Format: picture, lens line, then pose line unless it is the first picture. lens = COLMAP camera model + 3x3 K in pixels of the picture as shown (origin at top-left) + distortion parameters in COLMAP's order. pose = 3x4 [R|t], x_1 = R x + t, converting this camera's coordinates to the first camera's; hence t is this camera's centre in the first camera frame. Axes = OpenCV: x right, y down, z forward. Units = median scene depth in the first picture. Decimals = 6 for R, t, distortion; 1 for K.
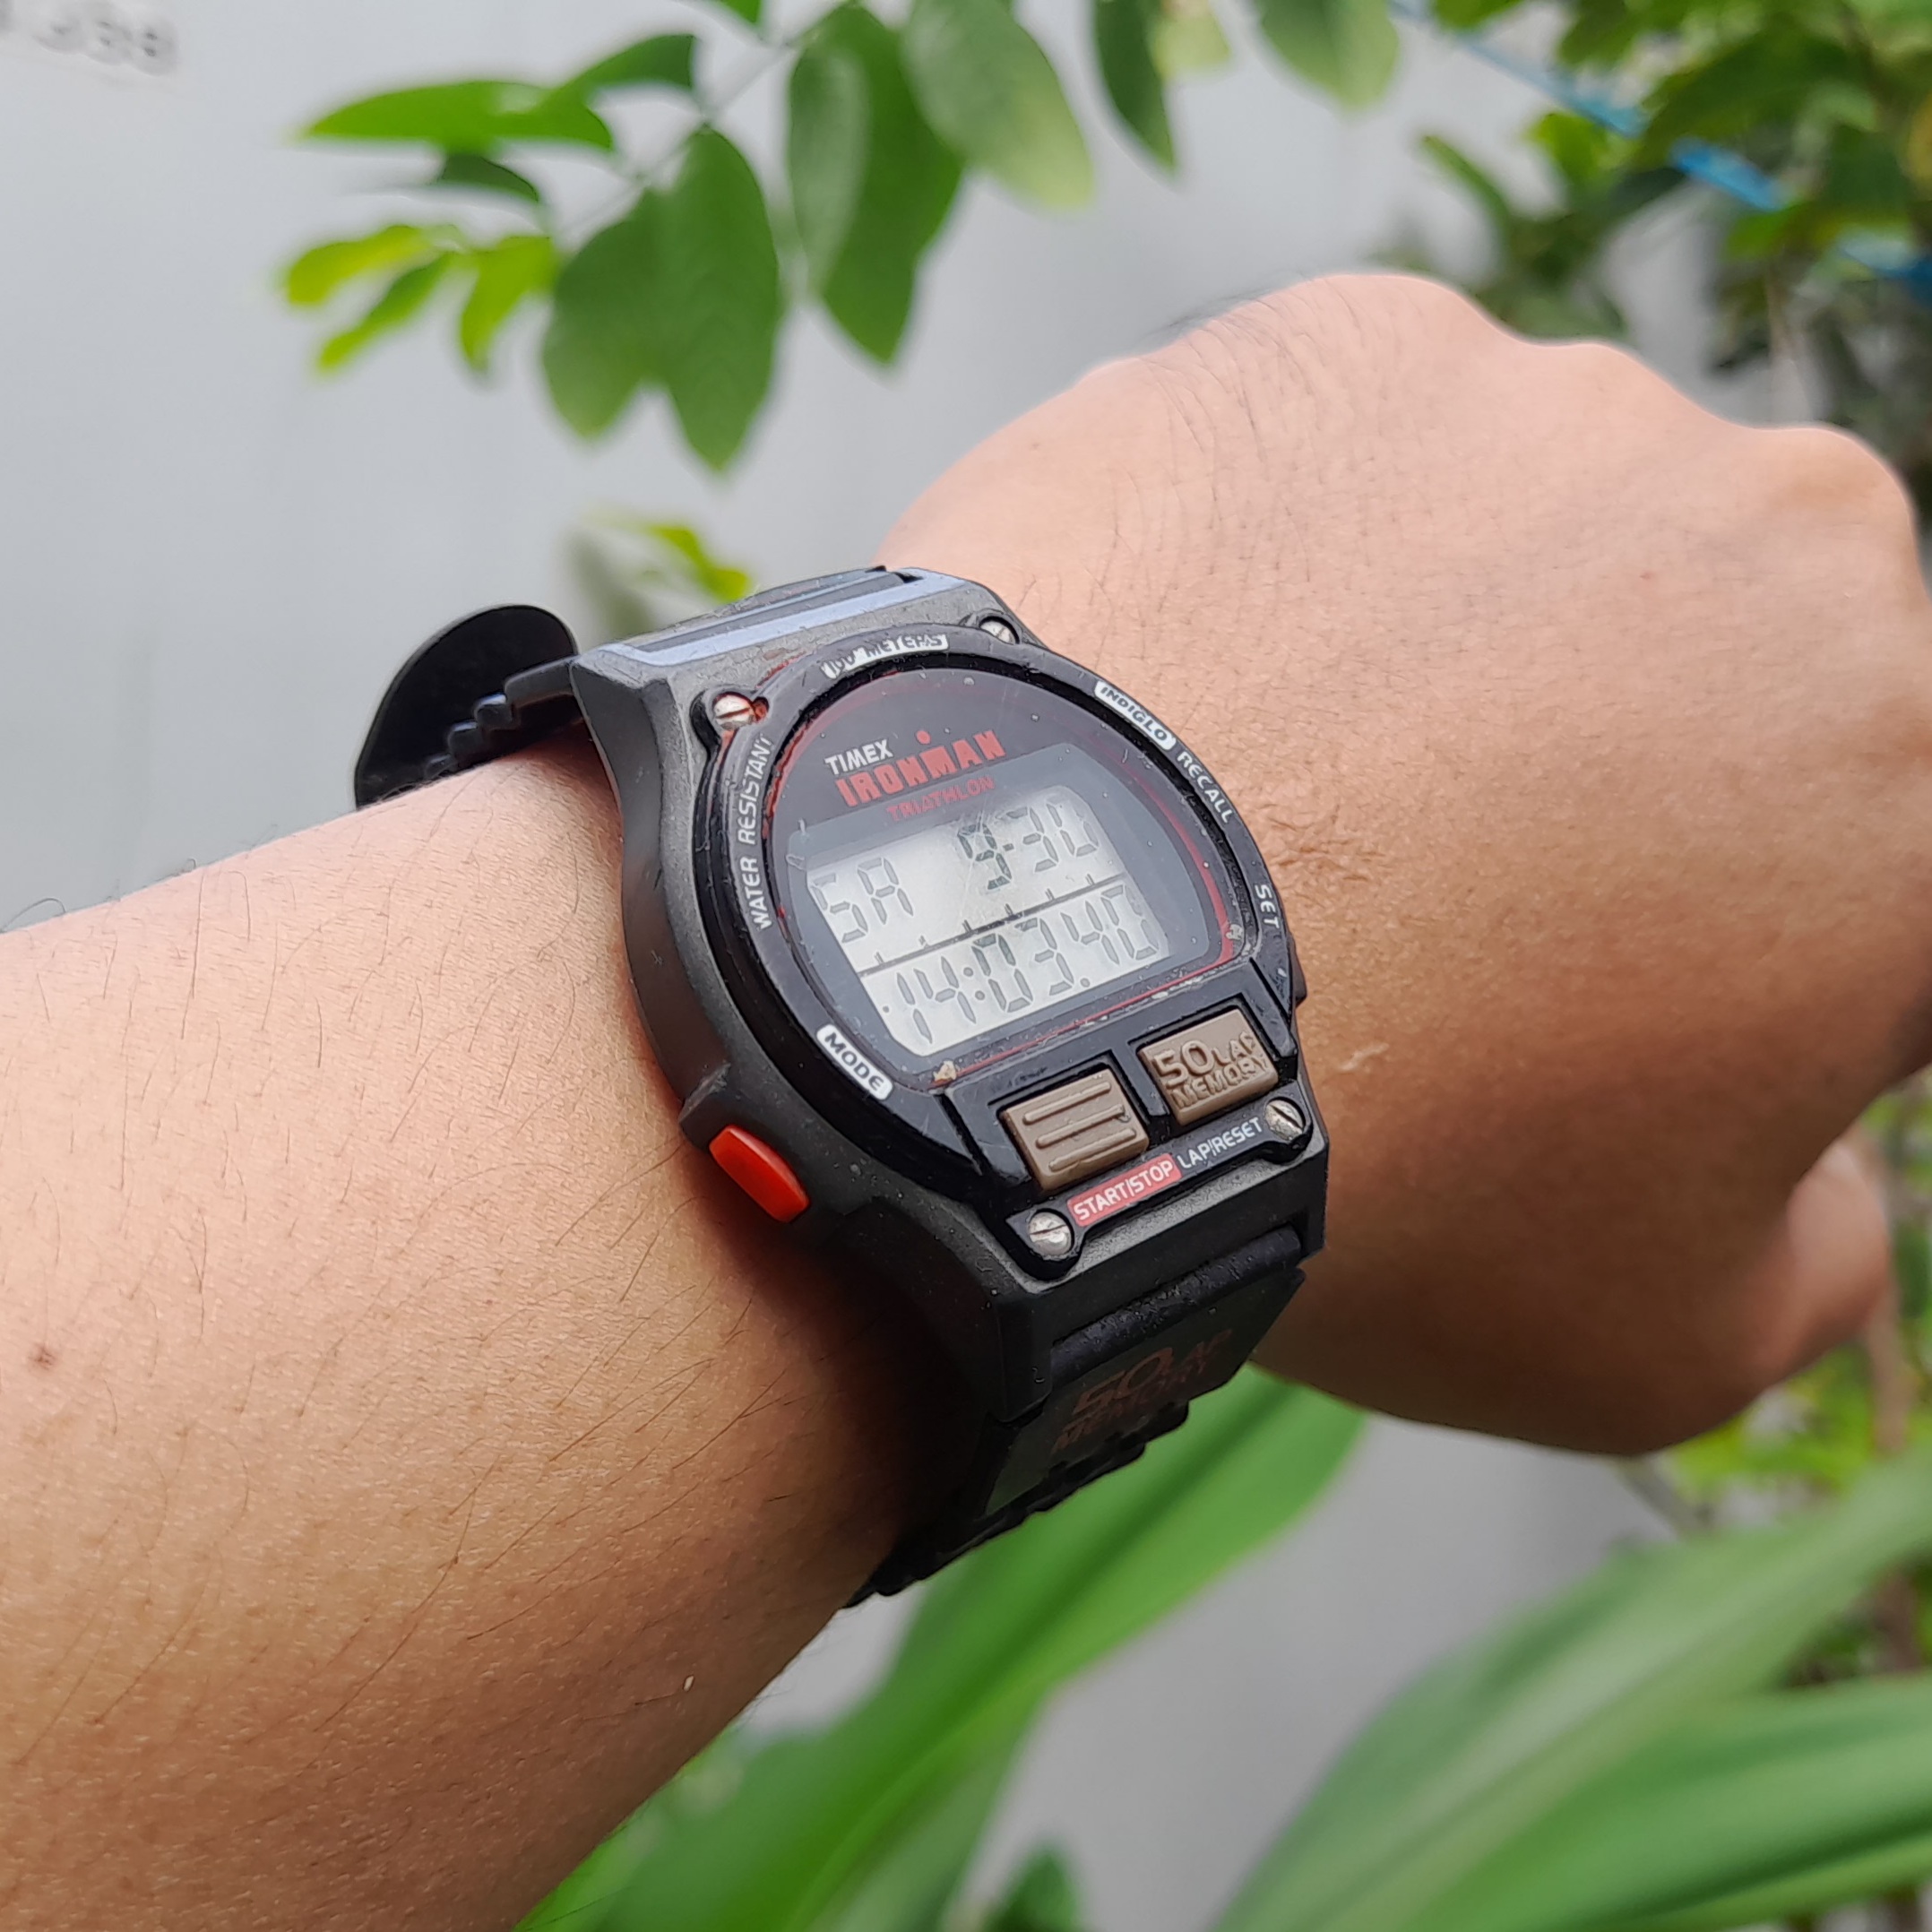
lens RADIAL K [[2660.9, 0, 1003.7], [0, 2660.9, 1041.5], [0, 0, 1]] dist [0.125221, -0.008656]
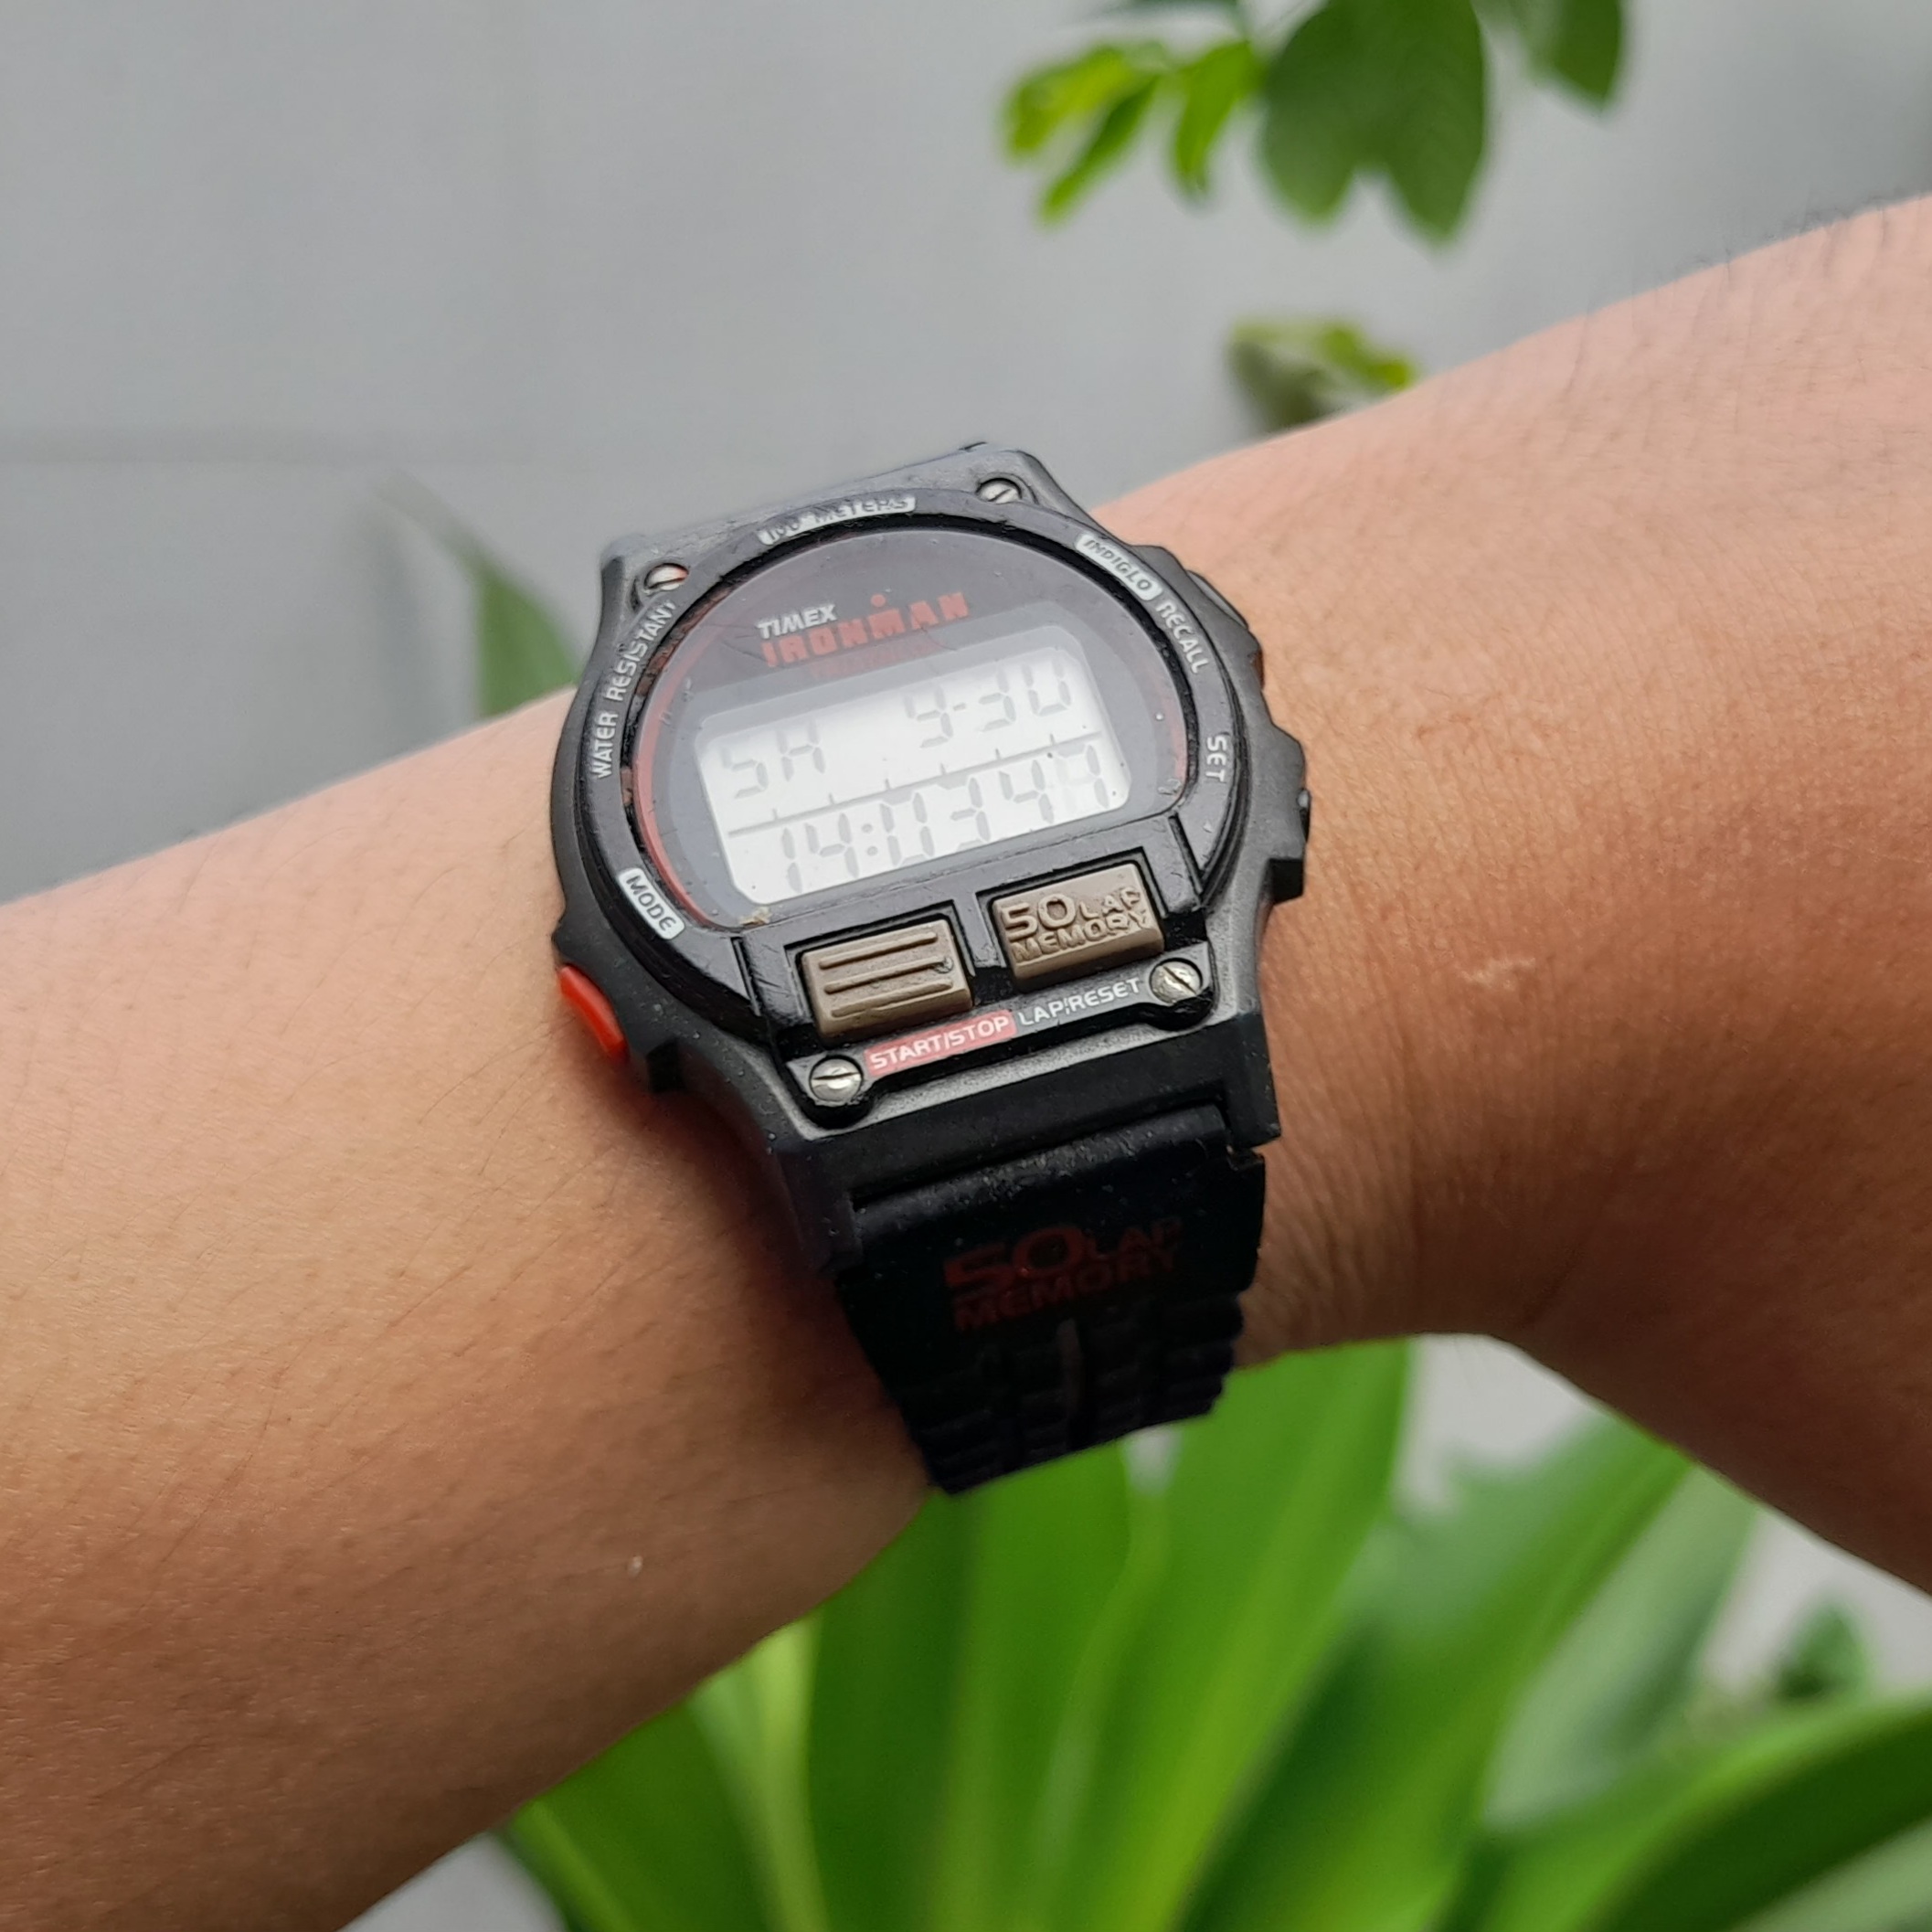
lens RADIAL K [[2660.9, 0, 1003.7], [0, 2660.9, 1041.5], [0, 0, 1]] dist [0.125221, -0.008656]
pose [[0.835847, 0.012250, -0.548826, 0.576962], [-0.031830, 0.999150, -0.026175, 0.077760], [0.548040, 0.039347, 0.835526, 0.205365]]
